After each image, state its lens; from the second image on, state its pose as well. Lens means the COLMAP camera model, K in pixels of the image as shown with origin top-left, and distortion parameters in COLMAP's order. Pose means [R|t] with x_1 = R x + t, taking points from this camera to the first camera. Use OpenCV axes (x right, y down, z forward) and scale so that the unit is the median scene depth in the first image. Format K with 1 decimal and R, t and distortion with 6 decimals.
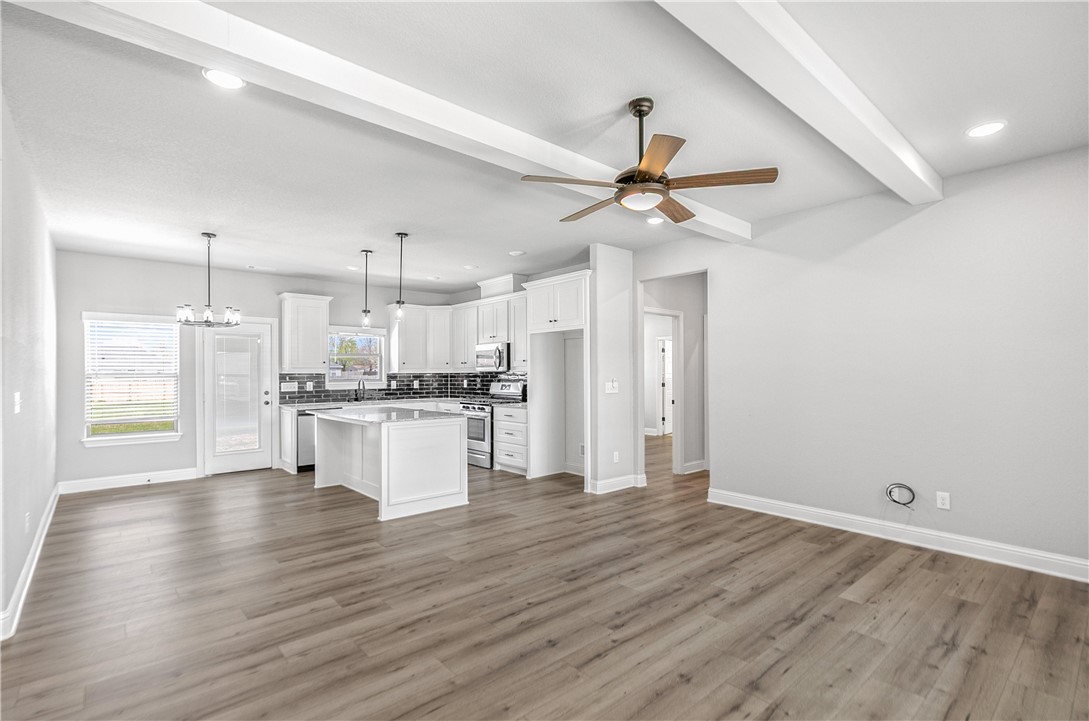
lens RADIAL K [[510.0, 0, 530.1], [0, 510.0, 362.9], [0, 0, 1]] dist [0.009059, -0.000973]
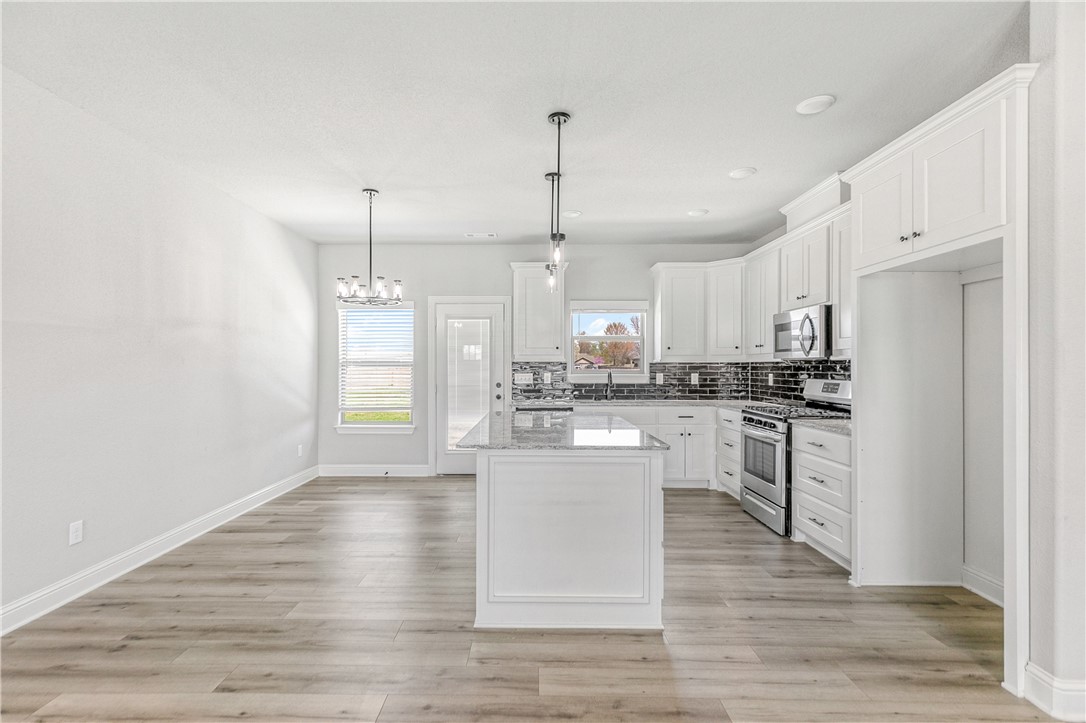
lens RADIAL K [[508.6, 0, 528.6], [0, 508.6, 363.9], [0, 0, 1]] dist [0.009059, -0.000973]
pose [[0.756473, 0.003983, -0.654013, 0.074711], [0.008706, 0.999832, 0.016159, 0.011359], [0.653967, -0.017917, 0.756311, 0.425945]]
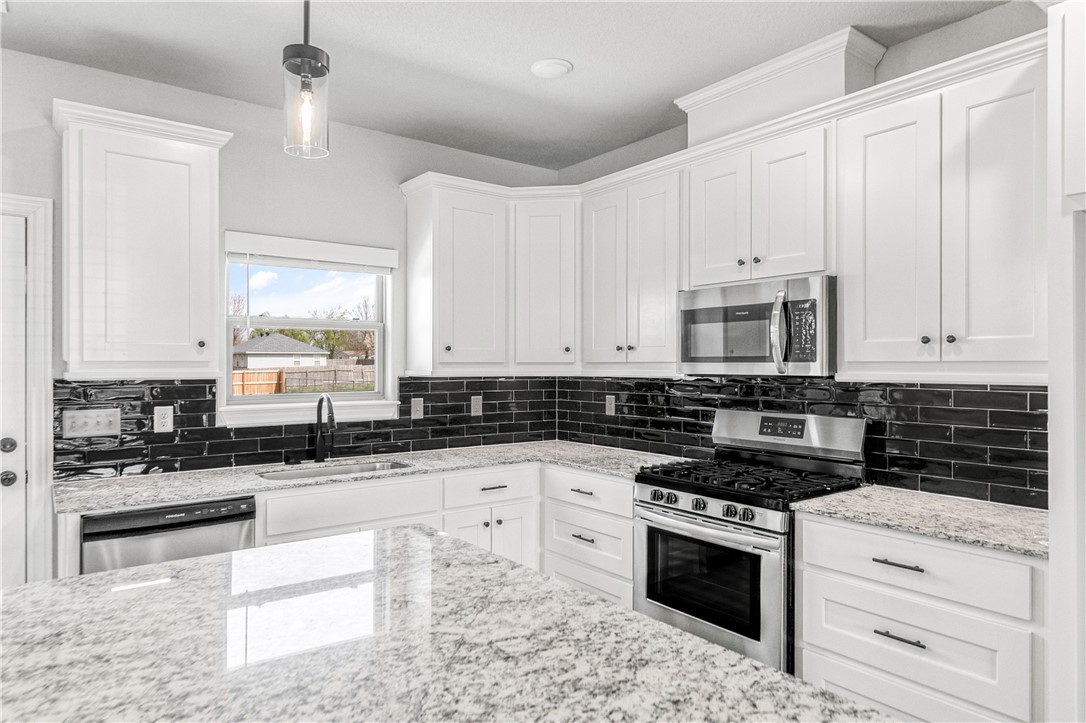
lens RADIAL K [[670.9, 0, 526.0], [0, 670.9, 358.7], [0, 0, 1]] dist [0.005035, 0.001378]
pose [[0.997552, 0.005246, -0.069727, -0.198331], [-0.004208, 0.999878, 0.015032, 0.000769], [0.069798, -0.014702, 0.997453, 0.670923]]
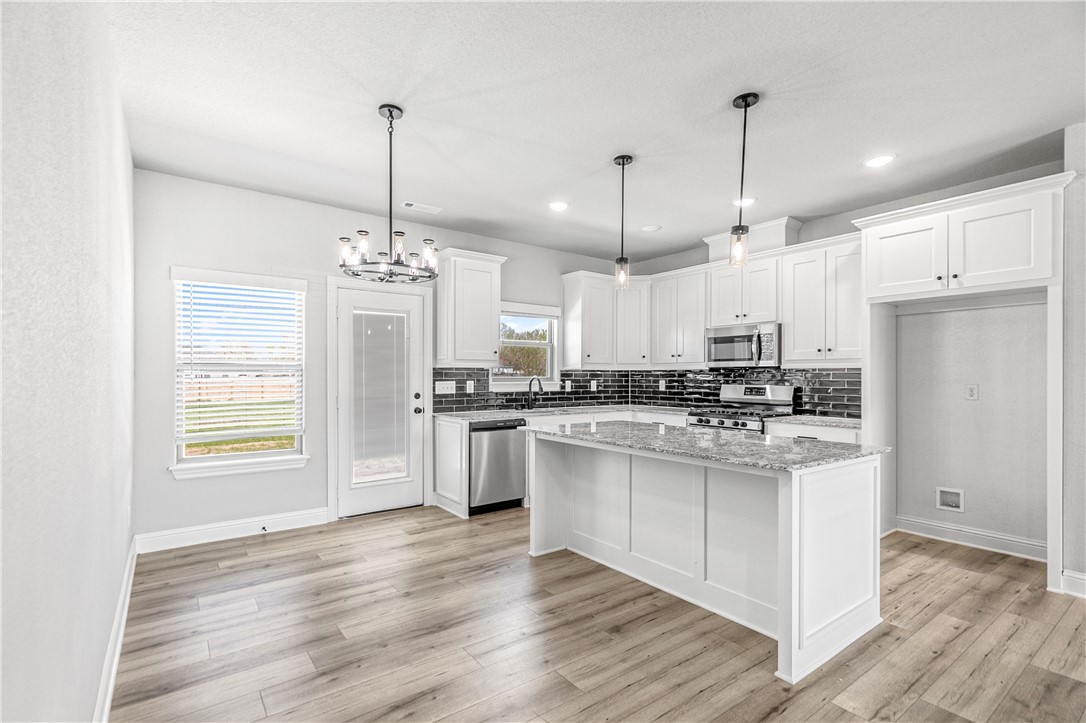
lens RADIAL K [[501.6, 0, 526.5], [0, 501.6, 373.8], [0, 0, 1]] dist [0.004690, 0.000740]
pose [[0.996808, 0.008961, -0.079333, -0.337072], [-0.007542, 0.999807, 0.018164, 0.016530], [0.079481, -0.017507, 0.996683, 0.364231]]
